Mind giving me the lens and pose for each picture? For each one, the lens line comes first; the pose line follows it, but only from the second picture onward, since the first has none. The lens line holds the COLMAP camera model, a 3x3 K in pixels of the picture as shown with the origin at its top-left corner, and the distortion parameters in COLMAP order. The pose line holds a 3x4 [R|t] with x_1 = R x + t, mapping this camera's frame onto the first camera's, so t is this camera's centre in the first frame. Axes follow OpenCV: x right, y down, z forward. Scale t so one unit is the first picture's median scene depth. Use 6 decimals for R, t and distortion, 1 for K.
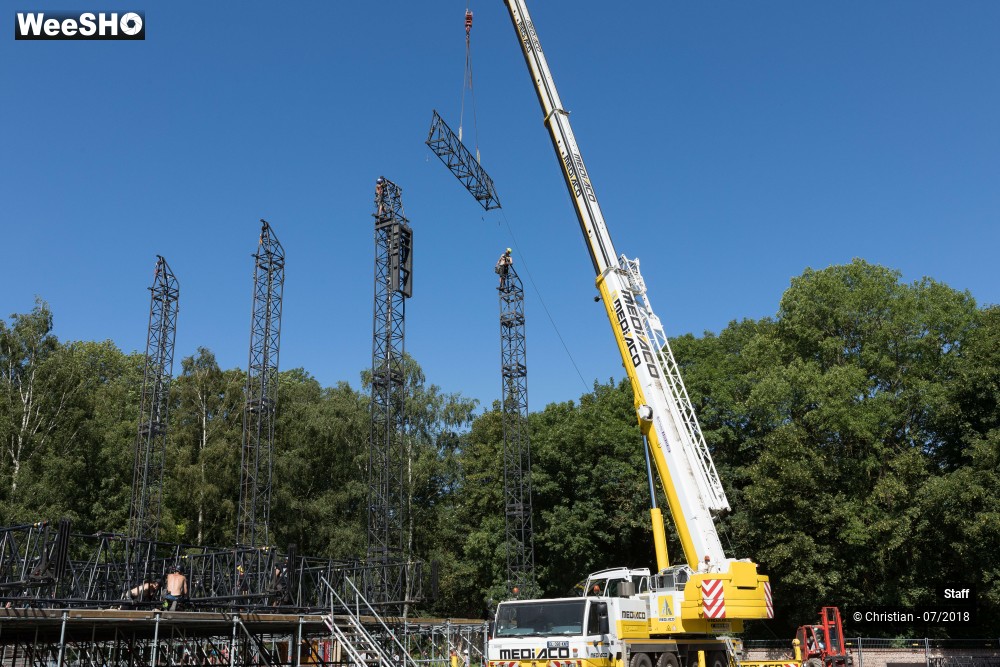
lens RADIAL K [[906.1, 0, 453.6], [0, 906.1, 332.2], [0, 0, 1]] dist [0.008381, 0.016518]
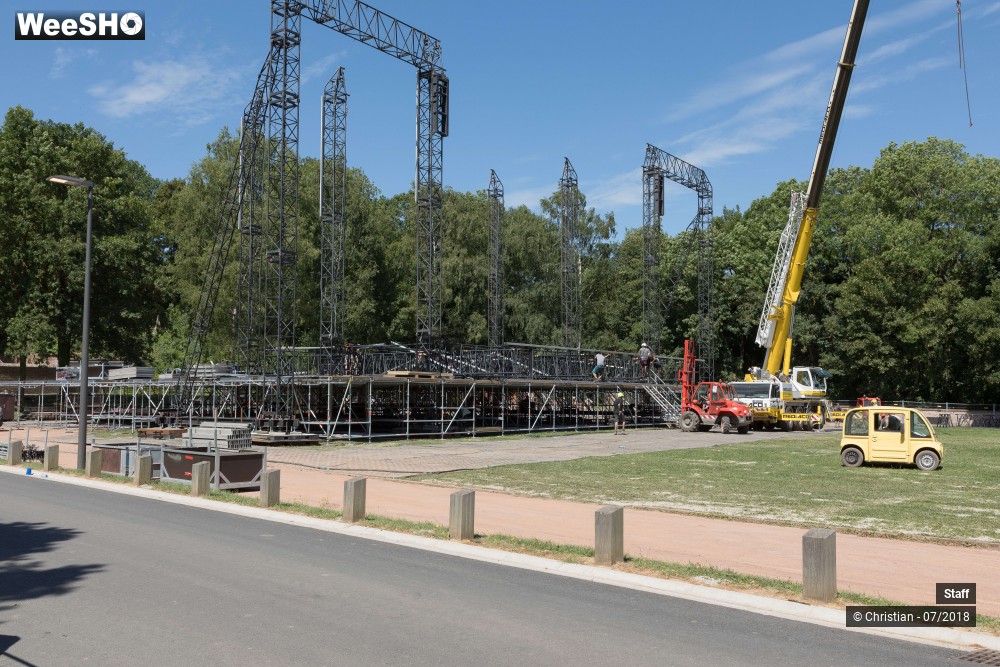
lens RADIAL K [[870.4, 0, 500.3], [0, 870.4, 312.0], [0, 0, 1]] dist [0.011094, 0.001701]
pose [[0.998406, 0.026042, -0.050070, -0.137623], [-0.013531, 0.971751, 0.235622, -0.126038], [0.054792, -0.234569, 0.970554, -0.366118]]
